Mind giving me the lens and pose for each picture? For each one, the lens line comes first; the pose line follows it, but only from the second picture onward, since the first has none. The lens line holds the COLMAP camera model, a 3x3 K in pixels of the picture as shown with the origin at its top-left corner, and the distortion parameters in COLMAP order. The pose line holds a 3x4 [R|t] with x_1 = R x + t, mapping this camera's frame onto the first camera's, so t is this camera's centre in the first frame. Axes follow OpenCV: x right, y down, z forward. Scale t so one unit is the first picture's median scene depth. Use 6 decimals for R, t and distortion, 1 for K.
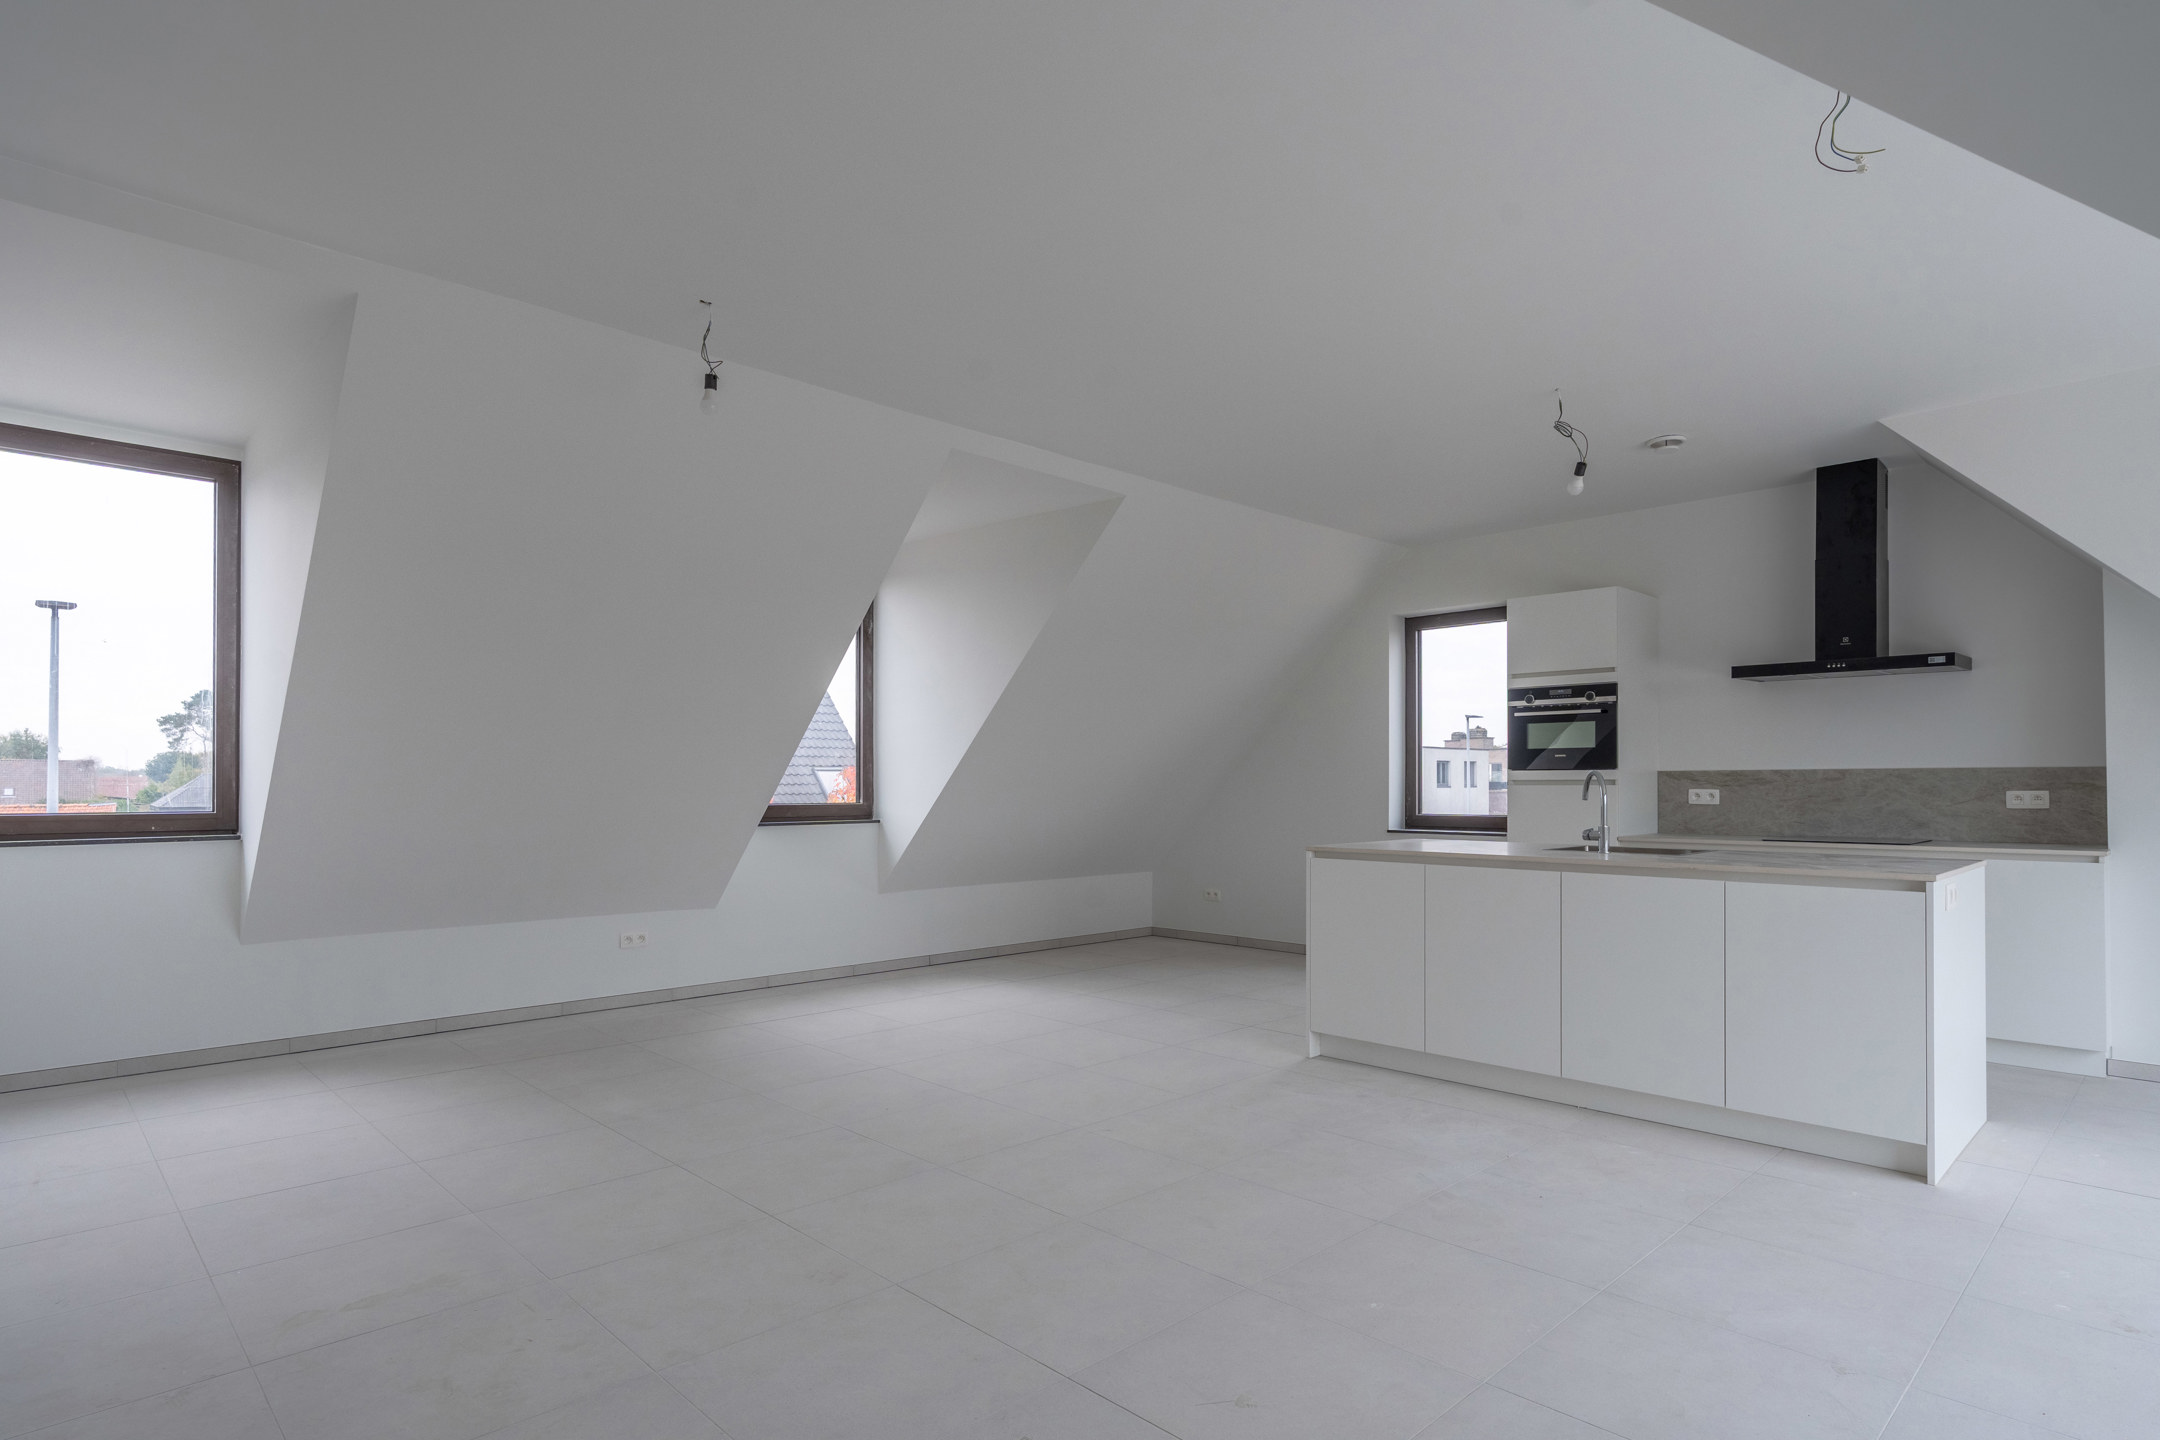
lens RADIAL K [[1138.3, 0, 1066.1], [0, 1138.3, 775.0], [0, 0, 1]] dist [-0.003298, 0.000083]
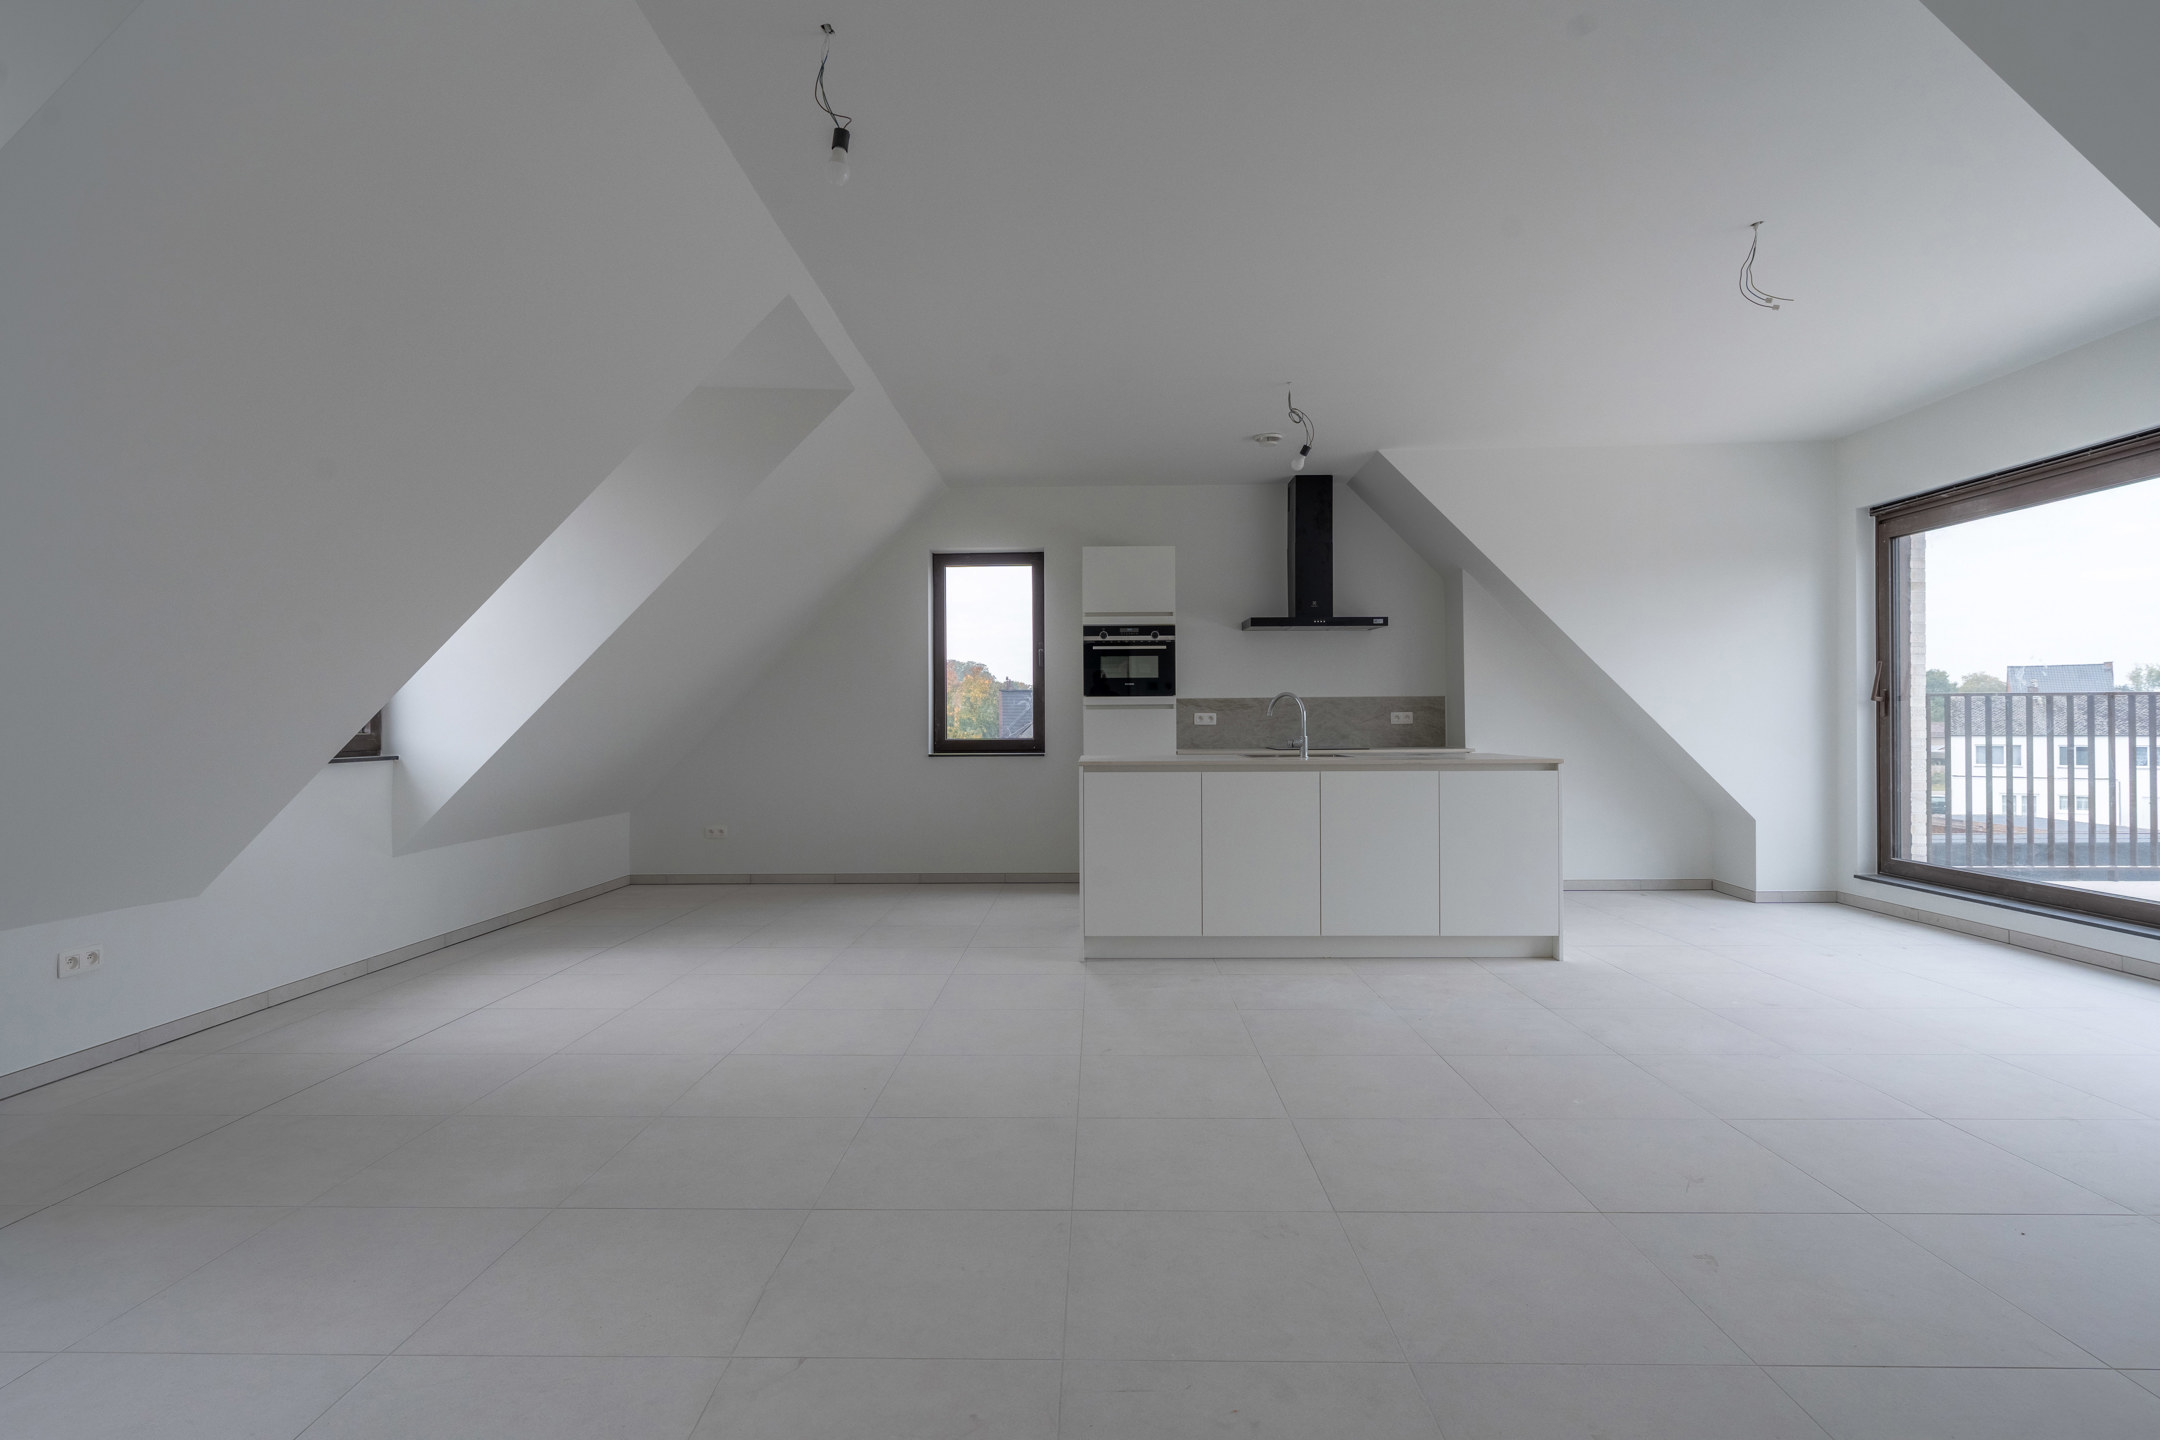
lens RADIAL K [[1110.6, 0, 1080.0], [0, 1110.6, 720.0], [0, 0, 1]] dist [0.000708, 0.000199]
pose [[0.705930, -0.001523, 0.708280, -0.449313], [0.000021, 0.999998, 0.002129, 0.019037], [-0.708282, -0.001488, 0.705928, 0.237159]]
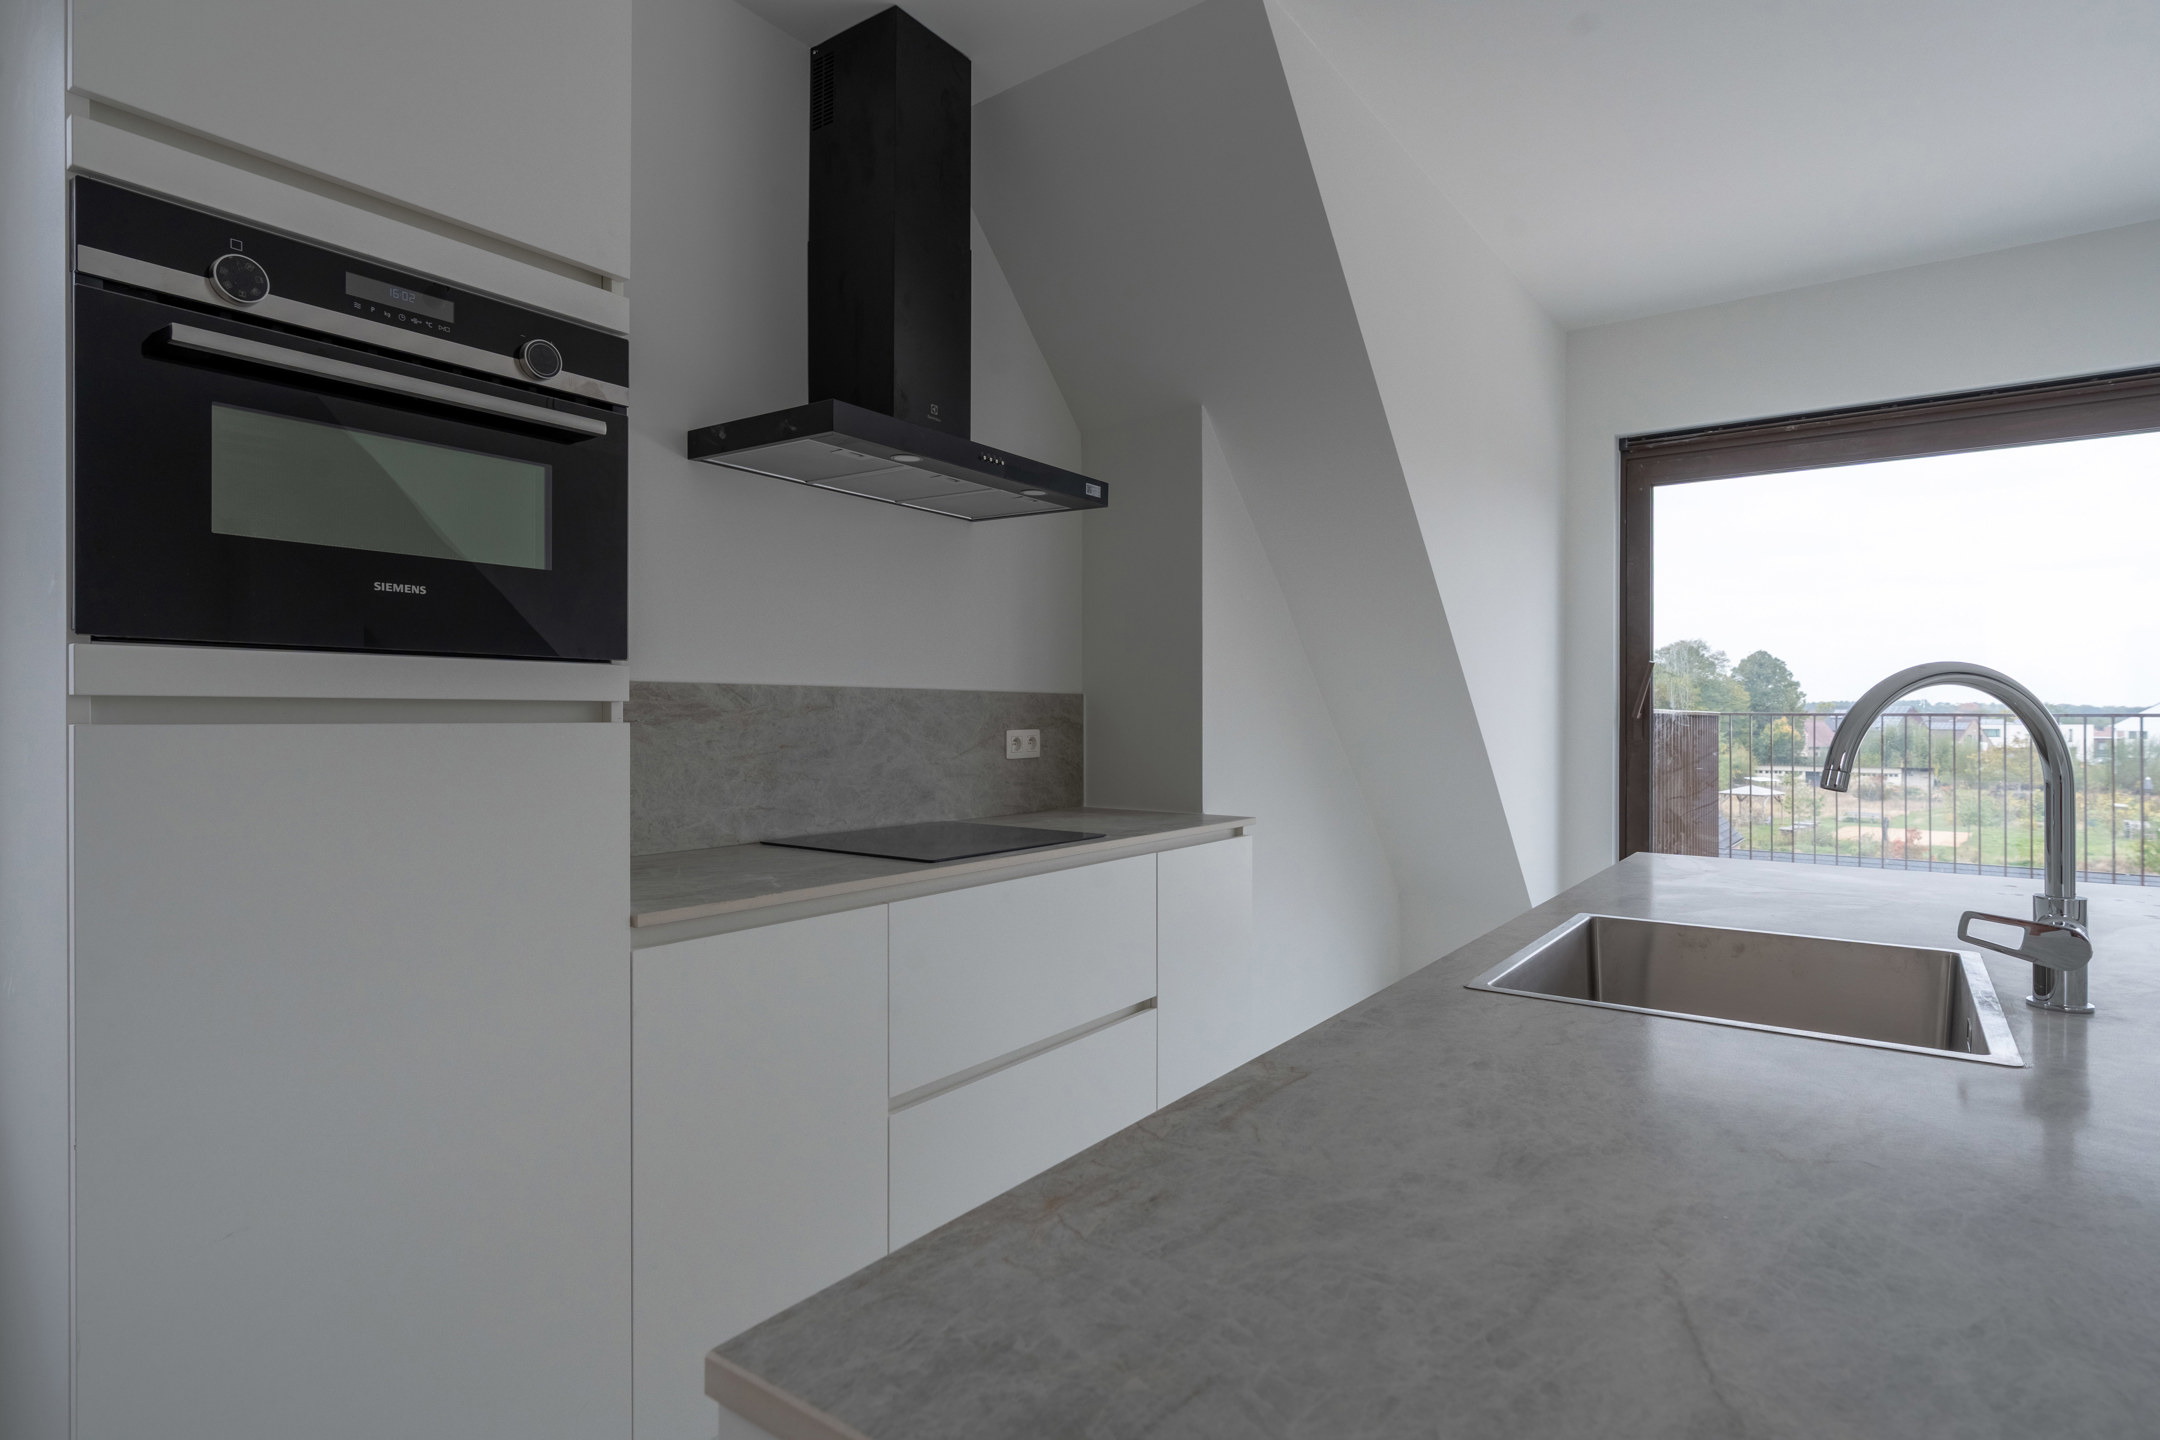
lens RADIAL K [[1110.6, 0, 1080.0], [0, 1110.6, 720.0], [0, 0, 1]] dist [0.000708, 0.000199]
pose [[-0.178869, -0.002086, 0.983871, 0.215912], [-0.010807, 0.999942, 0.000156, 0.007295], [-0.983813, -0.010605, -0.178882, 0.974073]]
